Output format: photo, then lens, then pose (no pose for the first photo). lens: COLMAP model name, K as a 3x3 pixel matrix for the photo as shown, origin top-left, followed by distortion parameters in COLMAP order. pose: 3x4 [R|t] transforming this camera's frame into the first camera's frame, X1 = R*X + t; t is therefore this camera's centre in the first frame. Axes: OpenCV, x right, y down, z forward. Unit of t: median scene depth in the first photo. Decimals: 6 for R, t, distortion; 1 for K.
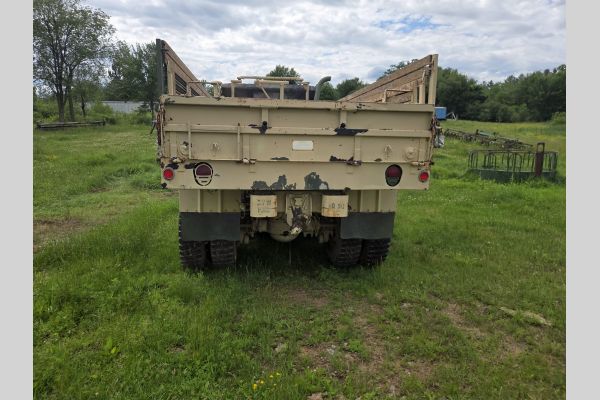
lens RADIAL K [[368.4, 0, 291.4], [0, 368.4, 206.6], [0, 0, 1]] dist [0.044938, -0.029735]
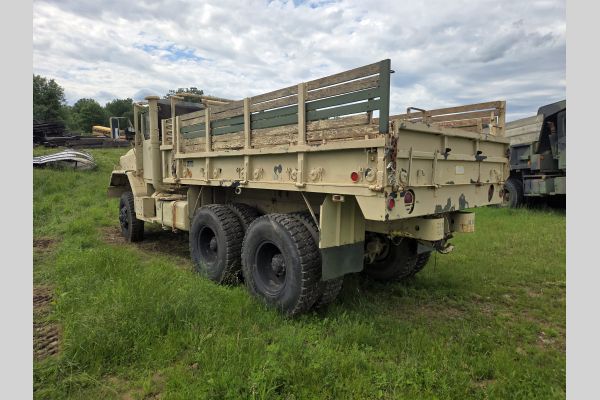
lens RADIAL K [[368.4, 0, 299.9], [0, 368.4, 202.9], [0, 0, 1]] dist [0.044938, -0.029735]
pose [[0.812136, -0.064971, 0.579839, -0.108903], [0.107967, 0.993353, -0.039916, -0.008185], [-0.573391, 0.095021, 0.813753, 0.040825]]
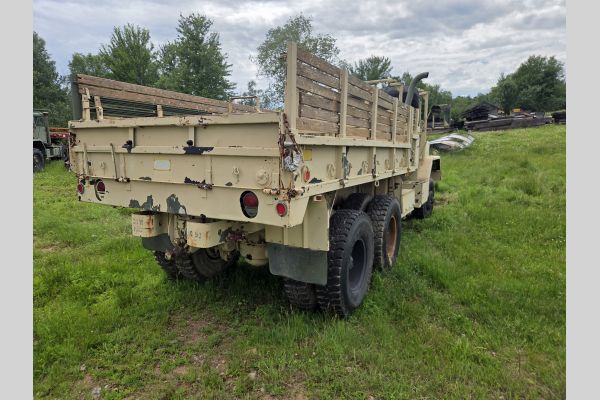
lens RADIAL K [[368.4, 0, 284.9], [0, 368.4, 208.5], [0, 0, 1]] dist [0.044938, -0.029735]
pose [[0.798374, 0.083400, -0.596359, 0.091301], [-0.093279, 0.995537, 0.014347, -0.010668], [0.594894, 0.044173, 0.802590, 0.047271]]
